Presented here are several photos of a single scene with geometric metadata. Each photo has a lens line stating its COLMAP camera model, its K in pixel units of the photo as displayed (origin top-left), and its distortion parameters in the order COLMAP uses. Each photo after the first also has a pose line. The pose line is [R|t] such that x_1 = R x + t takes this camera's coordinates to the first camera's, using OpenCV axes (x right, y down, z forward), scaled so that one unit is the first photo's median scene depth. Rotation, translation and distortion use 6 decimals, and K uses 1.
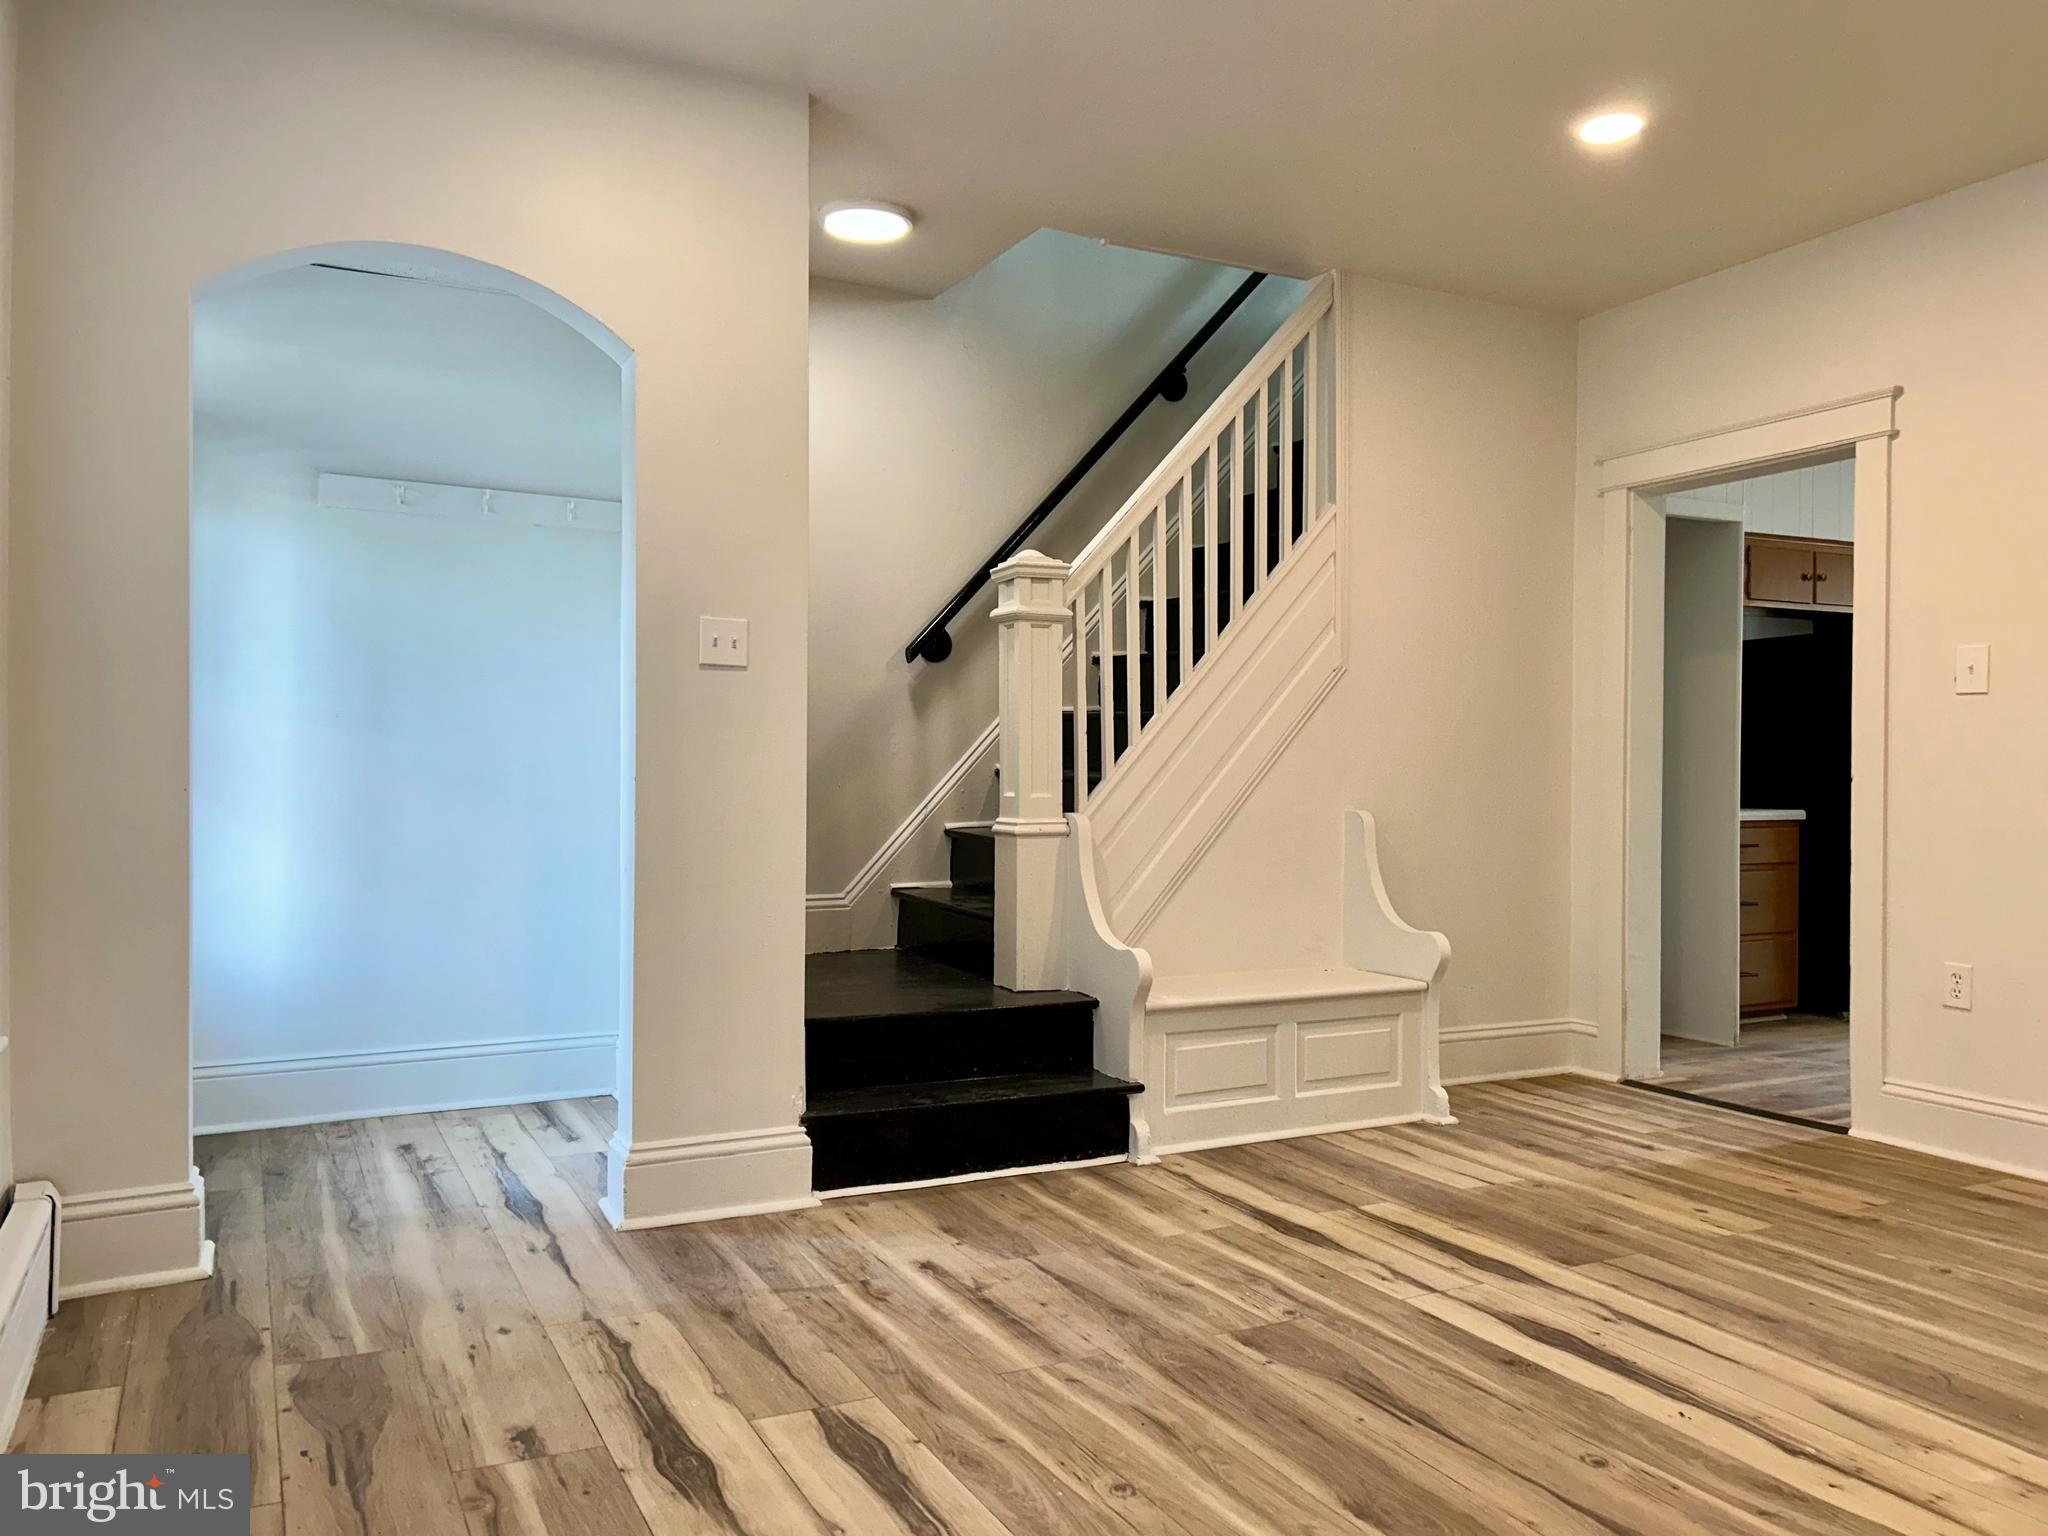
lens RADIAL K [[1536.9, 0, 1023.7], [0, 1536.9, 764.9], [0, 0, 1]] dist [-0.013299, -0.012833]
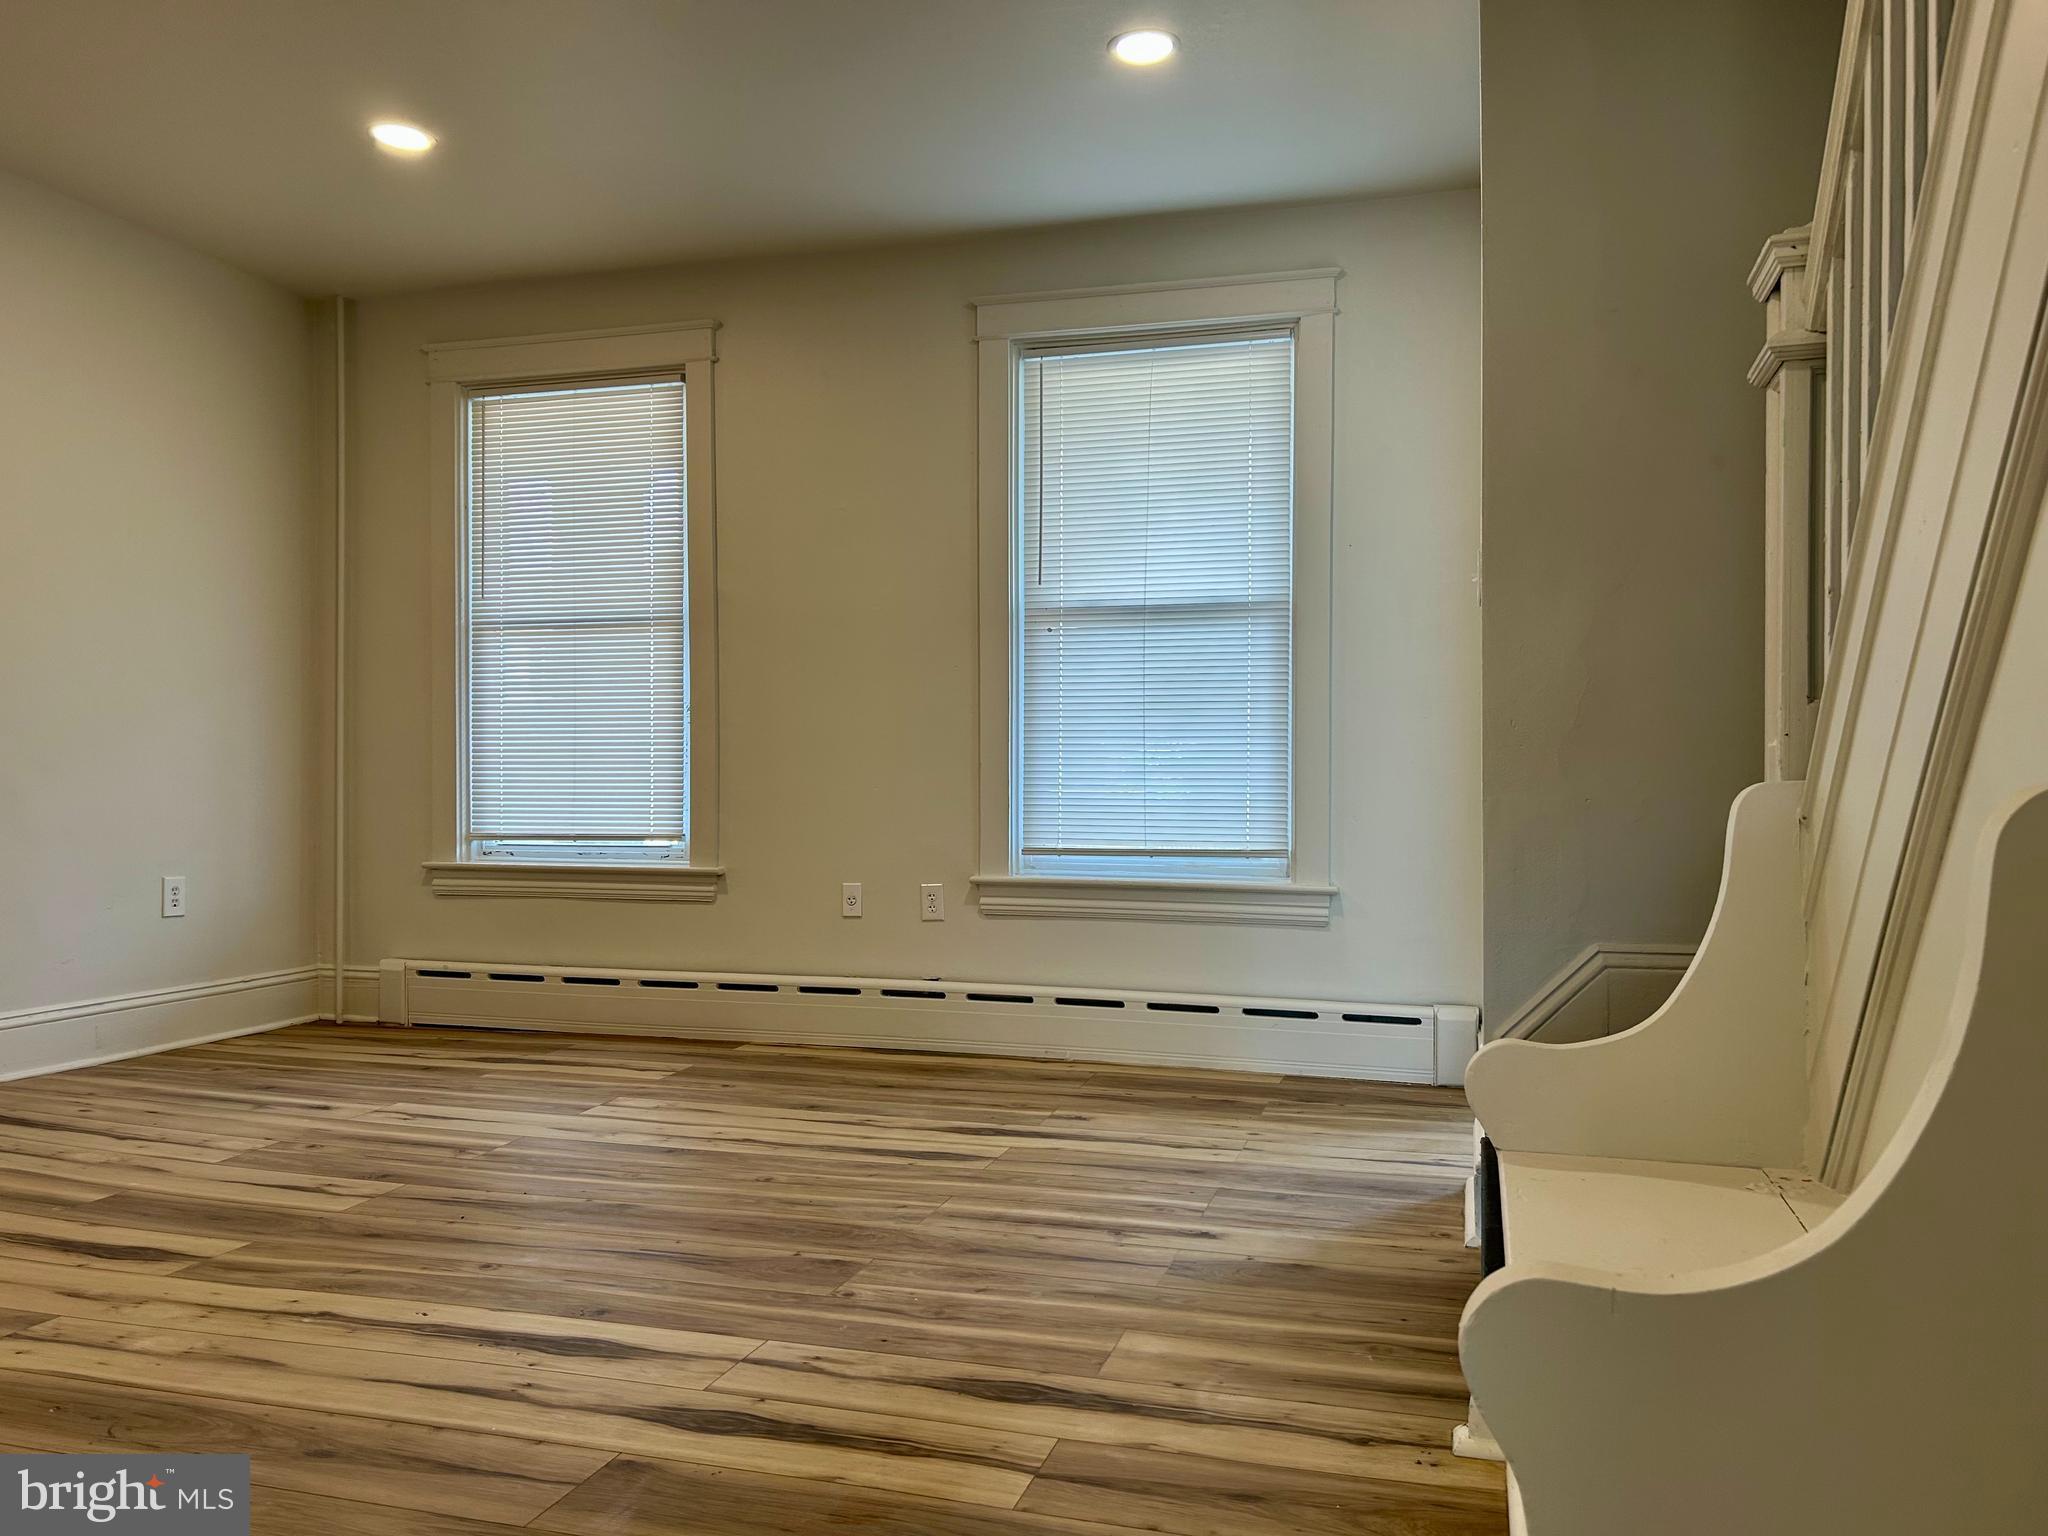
lens RADIAL K [[1536.9, 0, 1029.2], [0, 1536.9, 775.0], [0, 0, 1]] dist [-0.013299, -0.012833]
pose [[-0.687304, -0.011608, -0.726277, 0.768856], [-0.009993, 0.999929, -0.006524, 0.049269], [0.726301, 0.002774, -0.687371, 1.703437]]
